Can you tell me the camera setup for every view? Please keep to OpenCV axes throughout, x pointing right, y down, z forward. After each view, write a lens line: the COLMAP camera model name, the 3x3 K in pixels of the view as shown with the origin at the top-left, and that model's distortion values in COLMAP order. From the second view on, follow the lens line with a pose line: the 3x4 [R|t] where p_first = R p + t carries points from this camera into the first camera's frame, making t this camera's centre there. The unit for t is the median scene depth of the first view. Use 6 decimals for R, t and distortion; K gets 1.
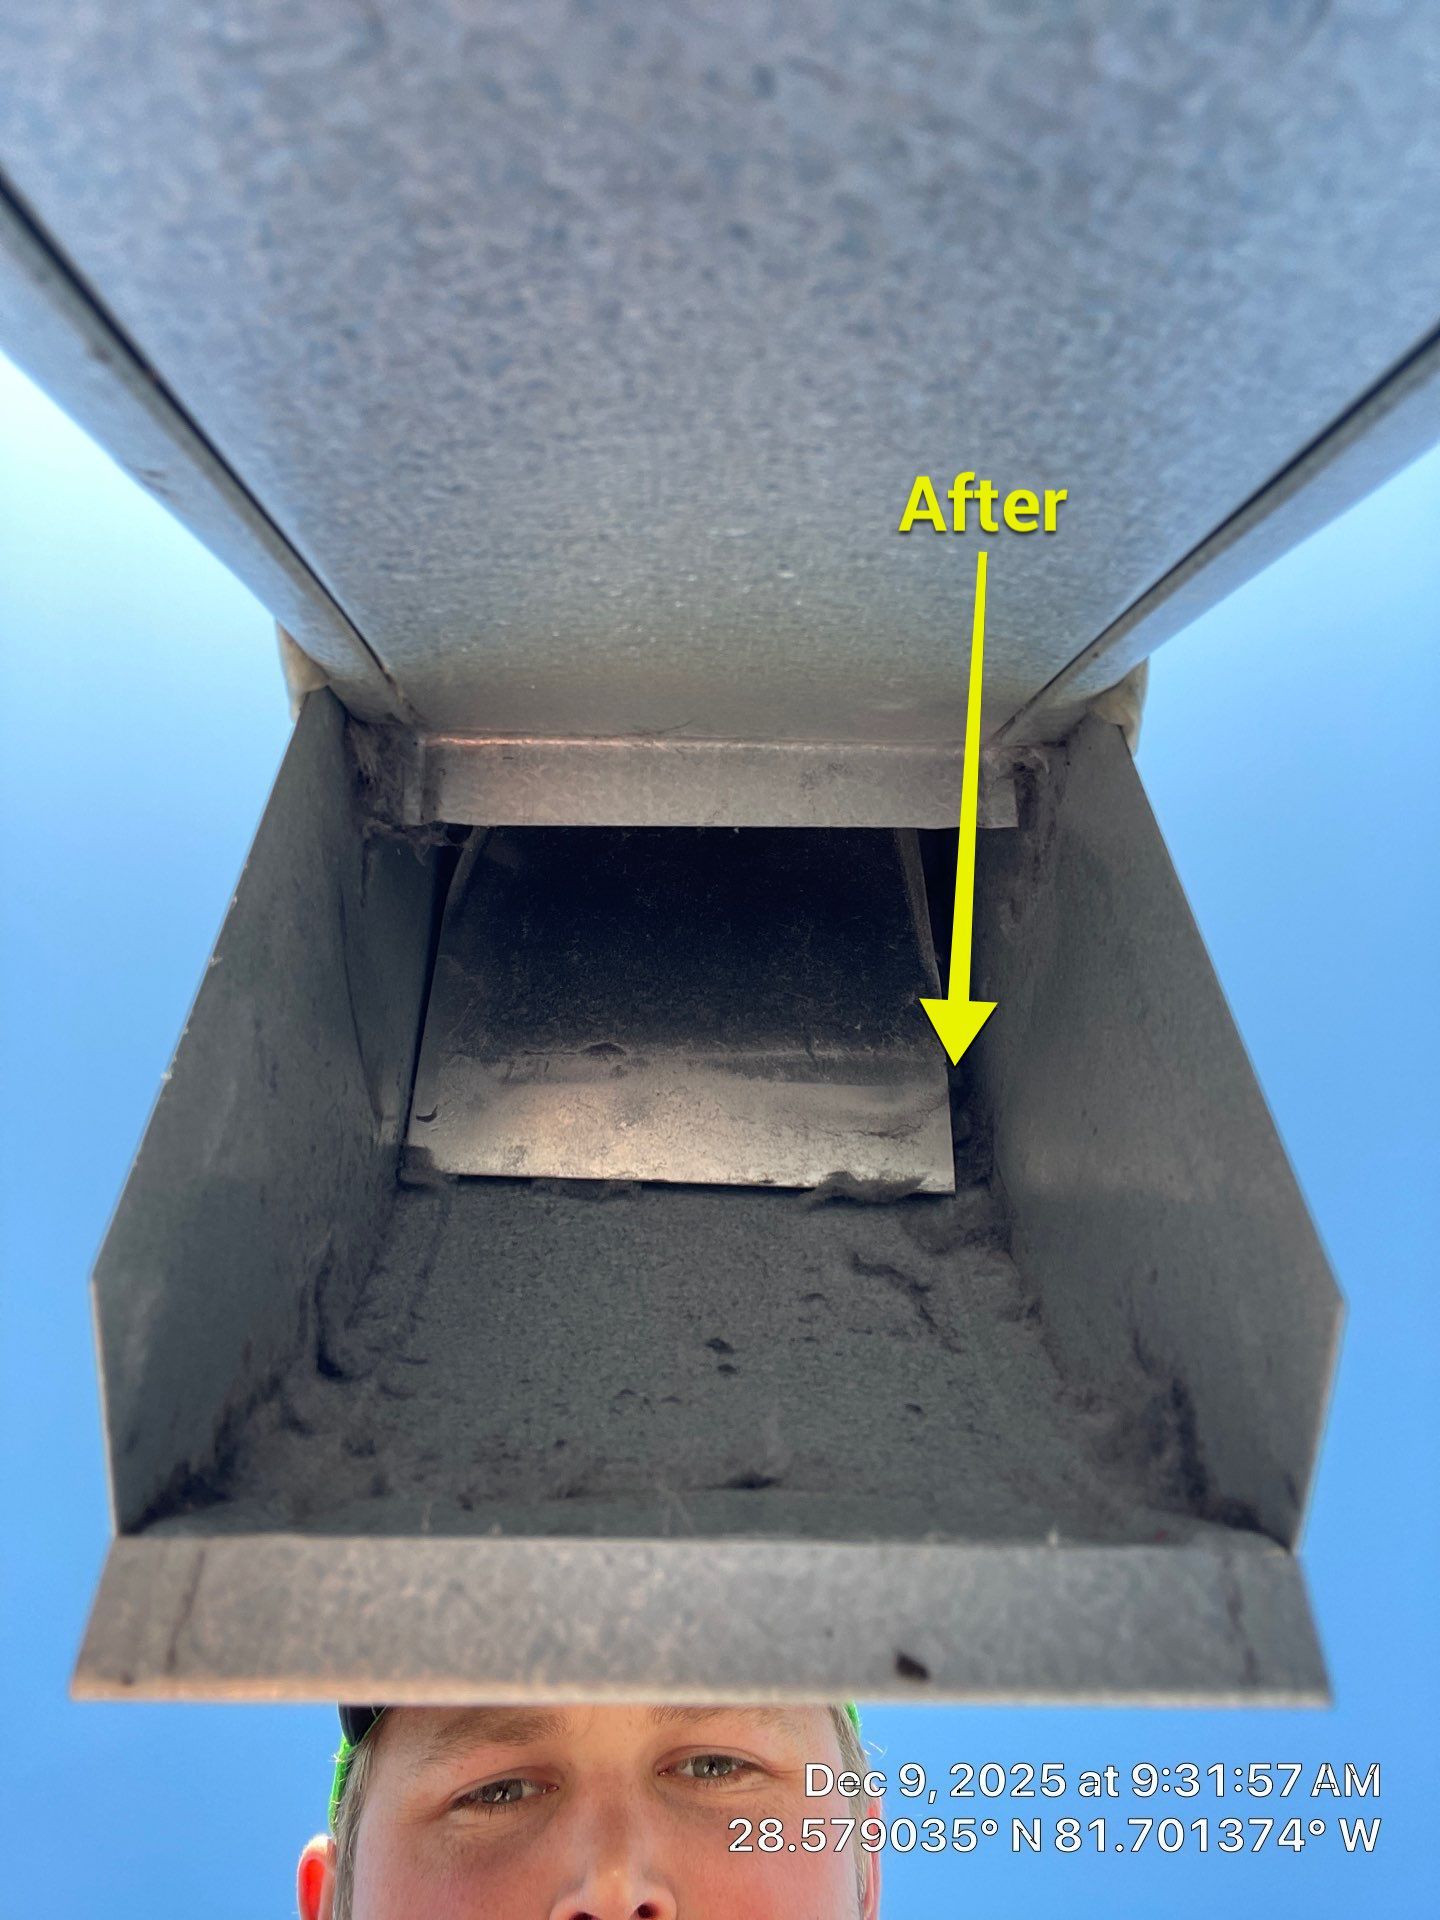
lens RADIAL K [[1308.2, 0, 720.0], [0, 1308.2, 960.0], [0, 0, 1]] dist [0.077555, -0.079894]
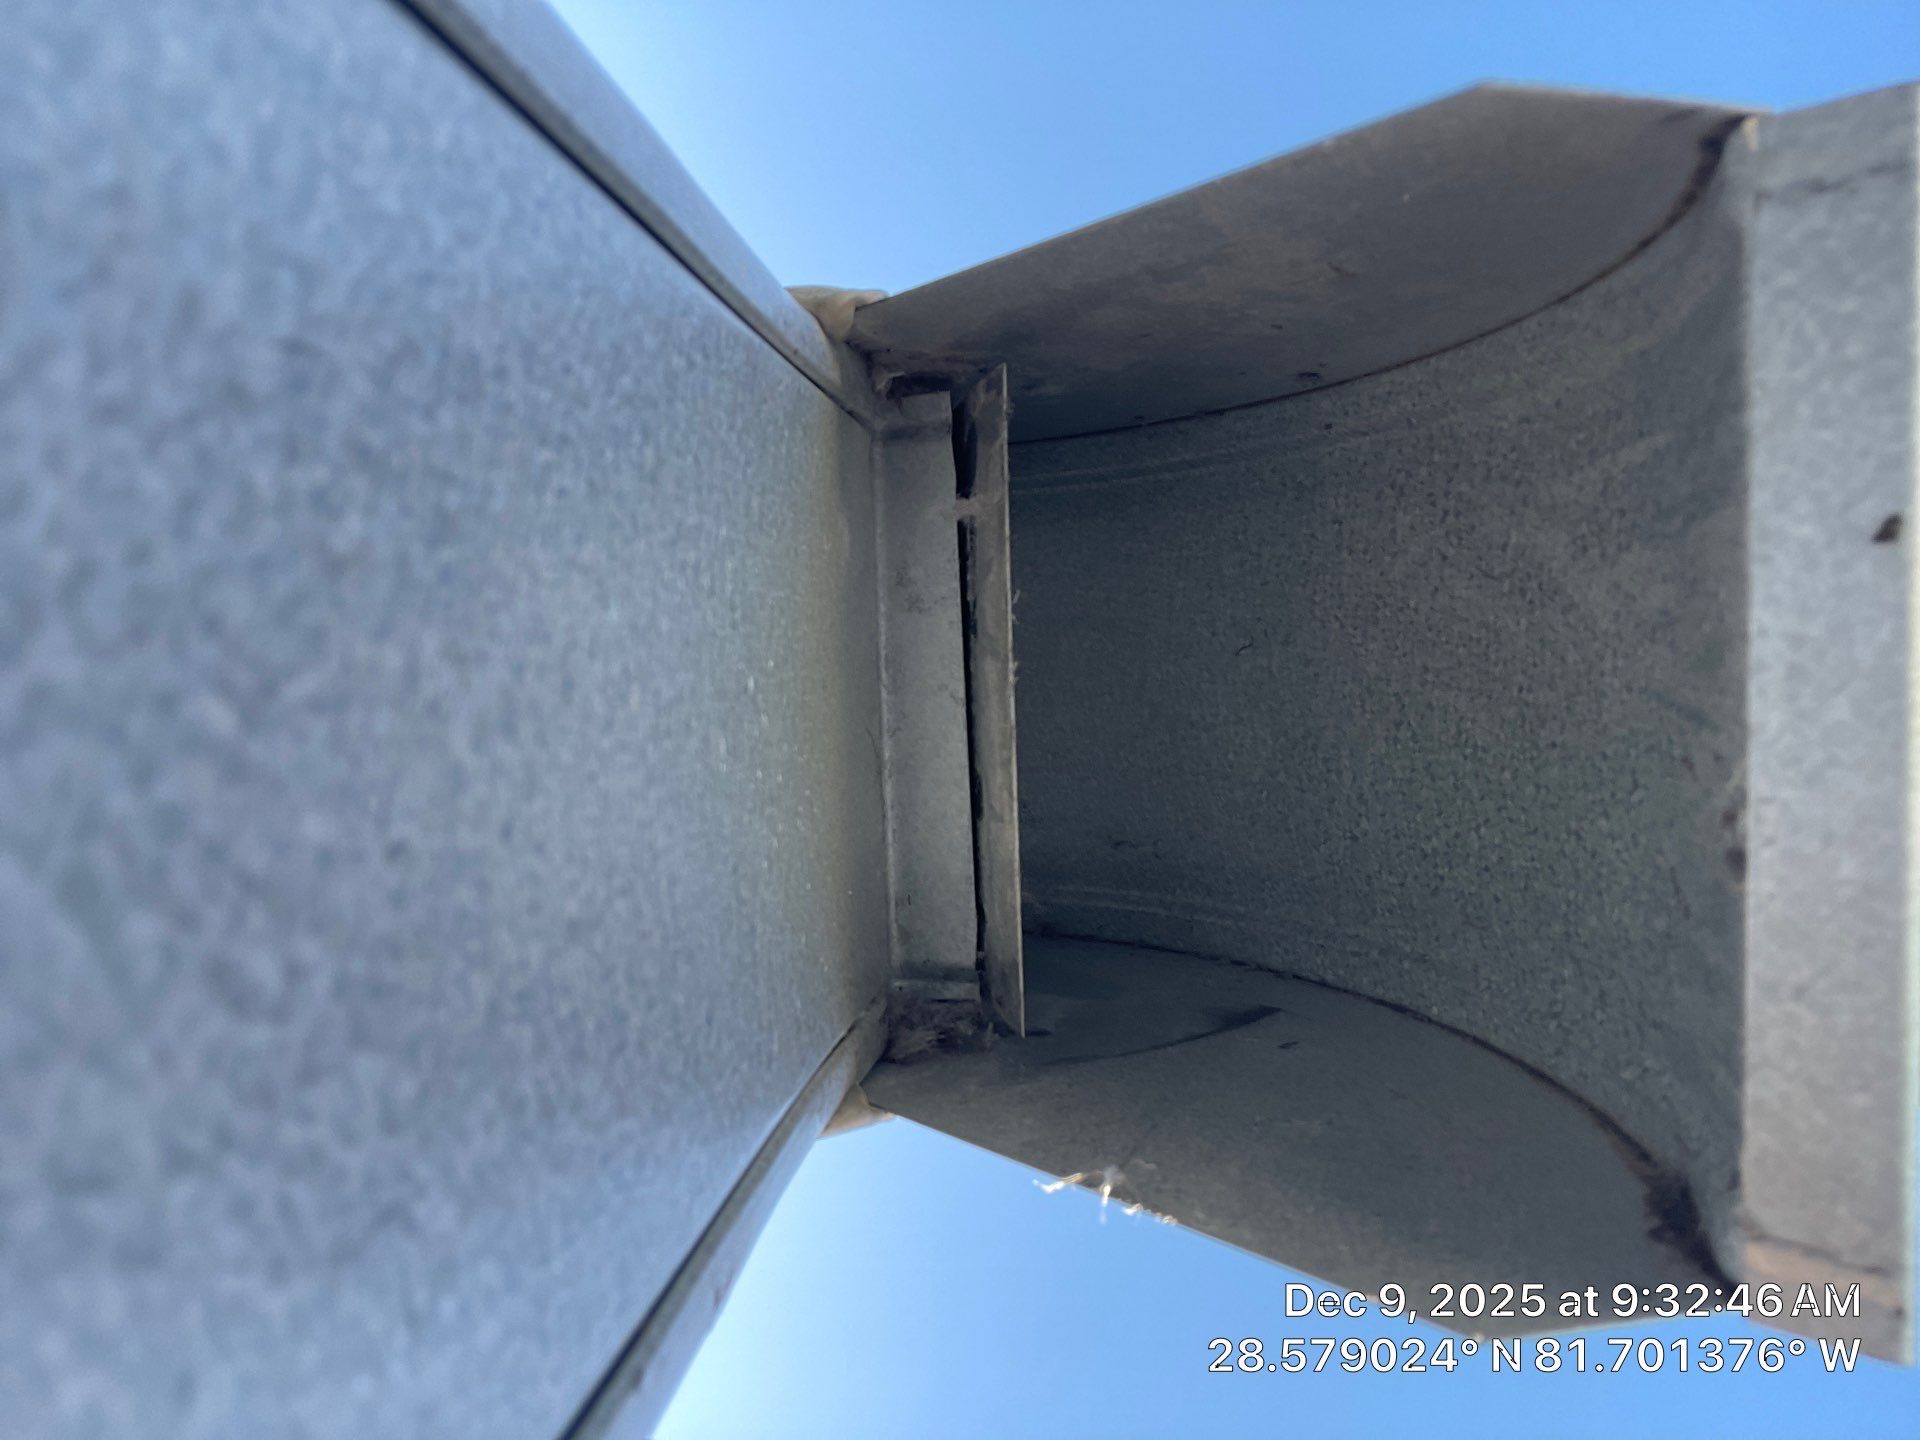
lens RADIAL K [[1308.2, 0, 957.4], [0, 1308.2, 727.4], [0, 0, 1]] dist [0.077555, -0.079894]
pose [[-0.051424, -0.995248, -0.082686, 0.112511], [0.996330, -0.045455, -0.072525, -0.071092], [0.068422, -0.086112, 0.993933, -0.014069]]
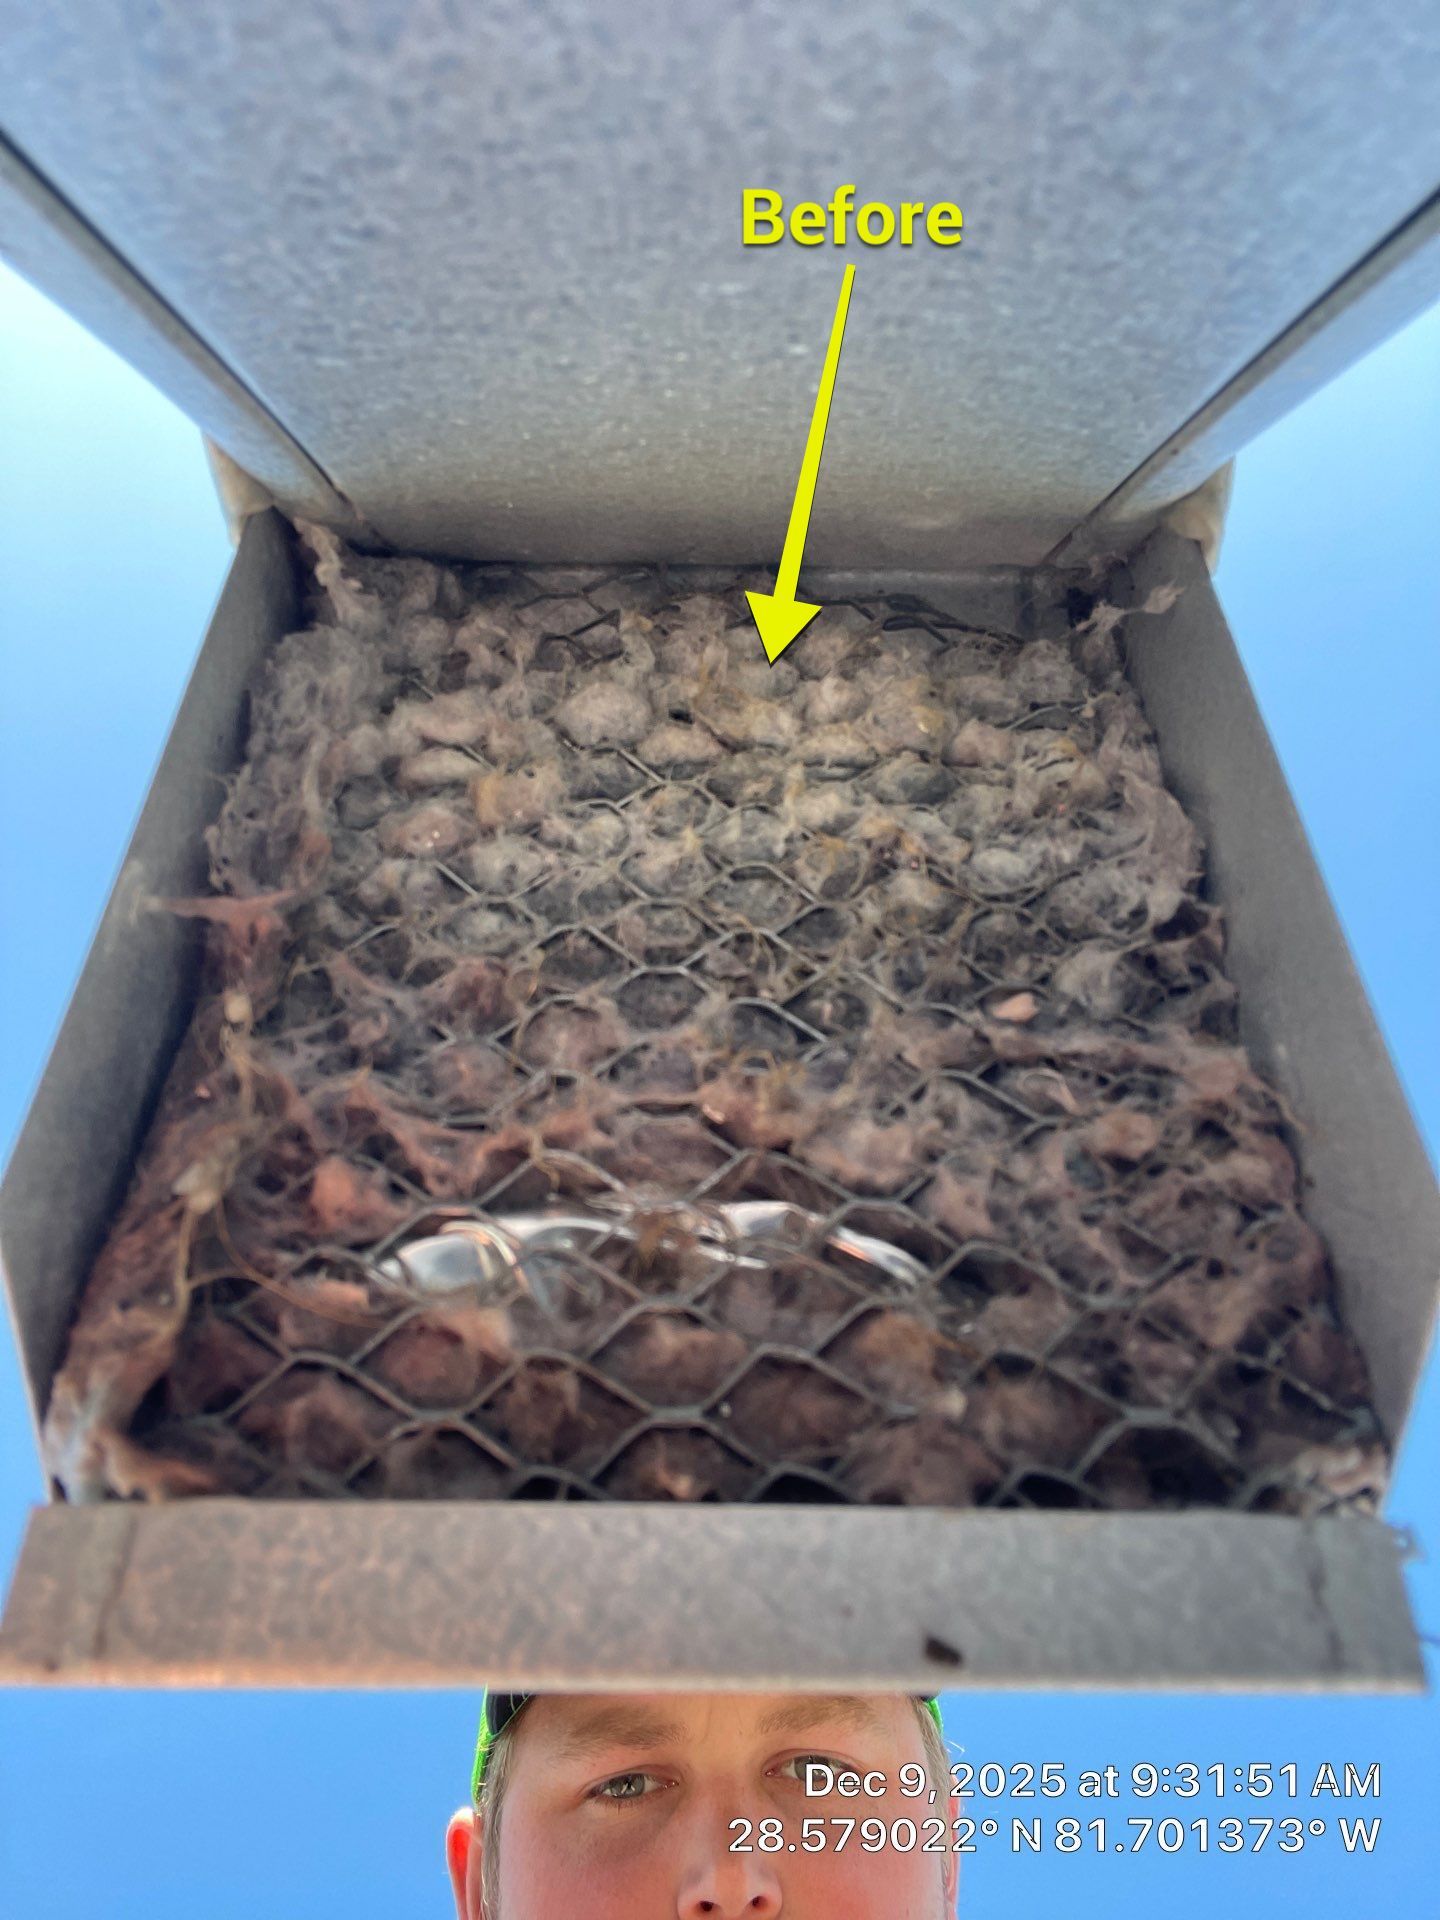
lens RADIAL K [[1319.8, 0, 730.2], [0, 1319.8, 959.6], [0, 0, 1]] dist [0.080730, -0.086522]
pose [[0.999794, -0.009095, -0.018135, 0.024141], [0.011163, 0.993024, 0.117384, -0.022128], [0.016940, -0.117562, 0.992921, 0.170009]]
